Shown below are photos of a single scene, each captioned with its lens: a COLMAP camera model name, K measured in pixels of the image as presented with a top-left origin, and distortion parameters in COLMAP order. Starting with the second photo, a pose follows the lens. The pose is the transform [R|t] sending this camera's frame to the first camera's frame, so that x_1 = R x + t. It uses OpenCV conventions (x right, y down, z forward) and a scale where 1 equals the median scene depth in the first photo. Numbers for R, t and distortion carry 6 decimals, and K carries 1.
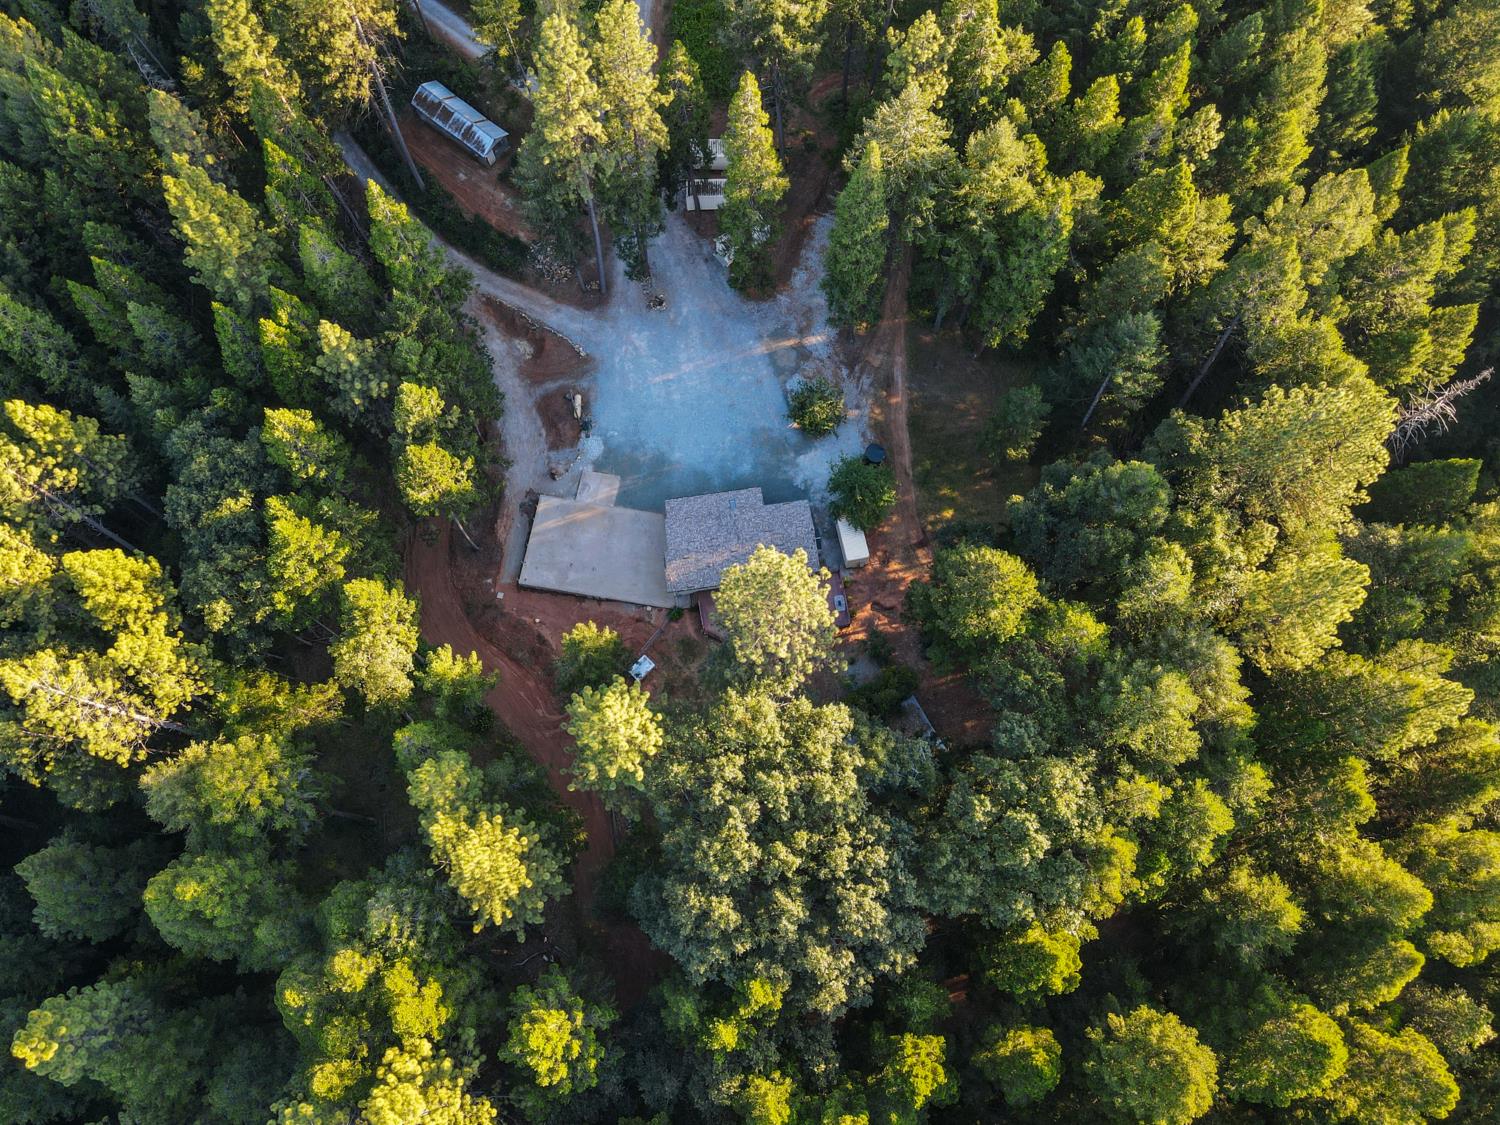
lens RADIAL K [[1111.2, 0, 746.0], [0, 1111.2, 565.3], [0, 0, 1]] dist [0.008515, 0.003474]
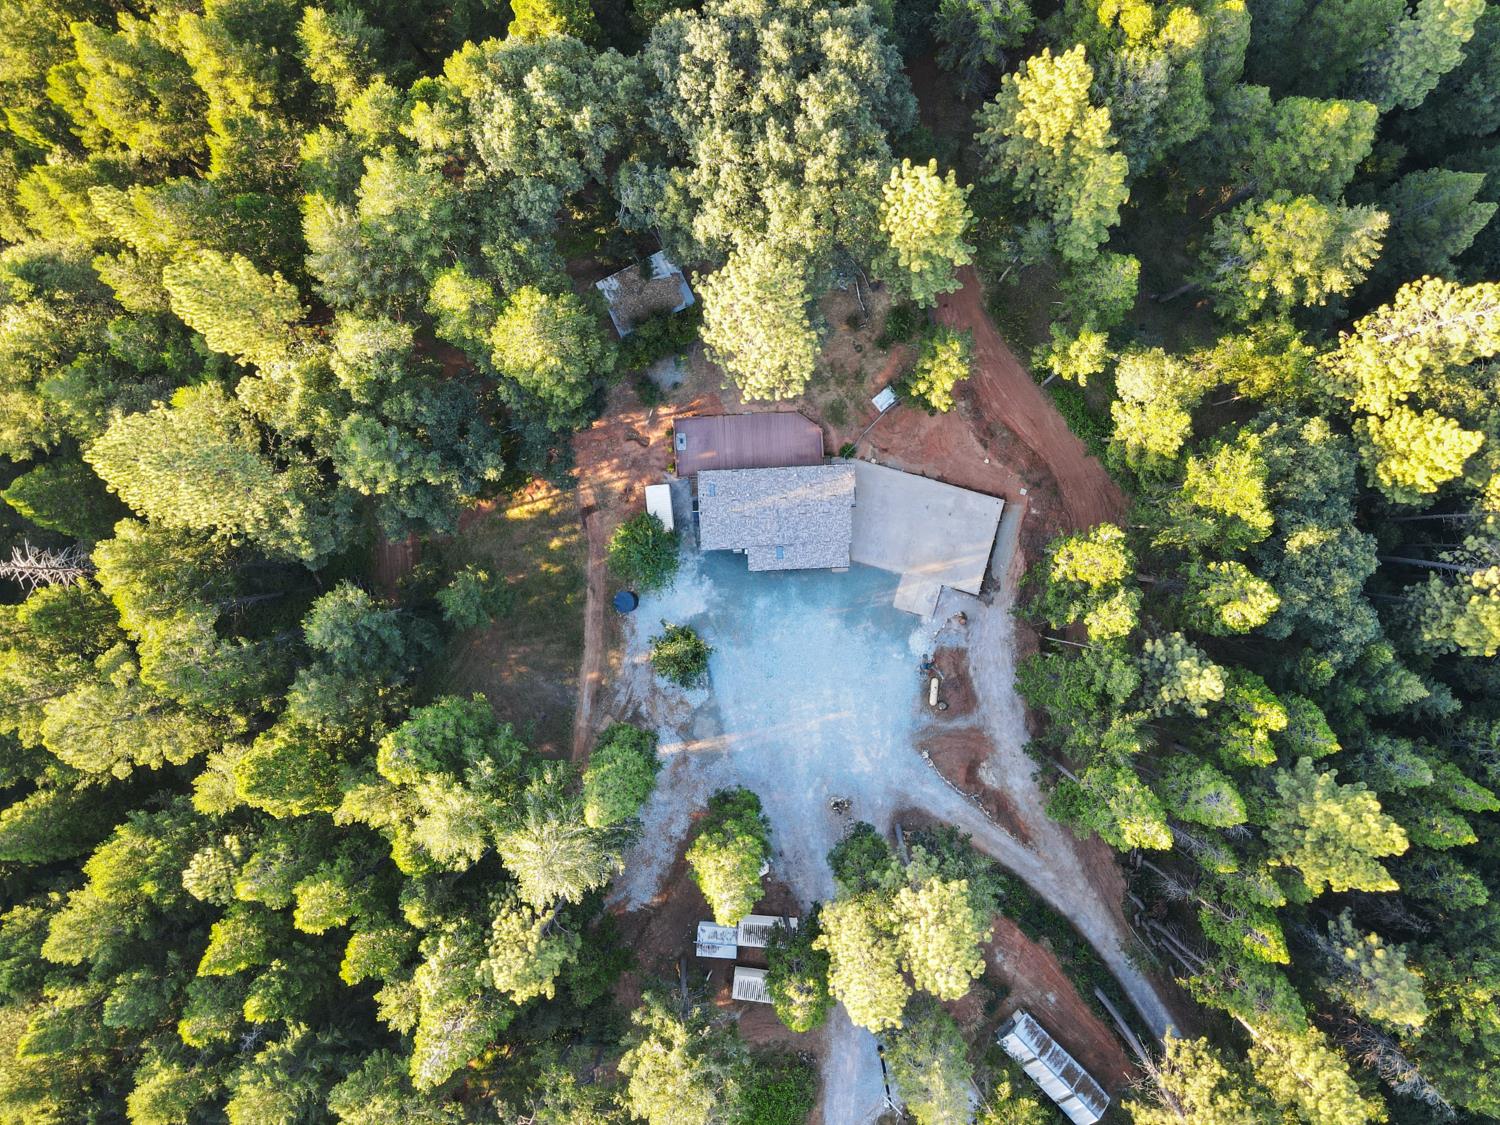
lens RADIAL K [[1111.2, 0, 746.0], [0, 1111.2, 565.3], [0, 0, 1]] dist [0.008515, 0.003474]
pose [[-0.995210, -0.096646, 0.014742, 0.001744], [0.096687, -0.950674, 0.294737, -0.361340], [-0.014470, 0.294750, 0.955465, 0.088398]]
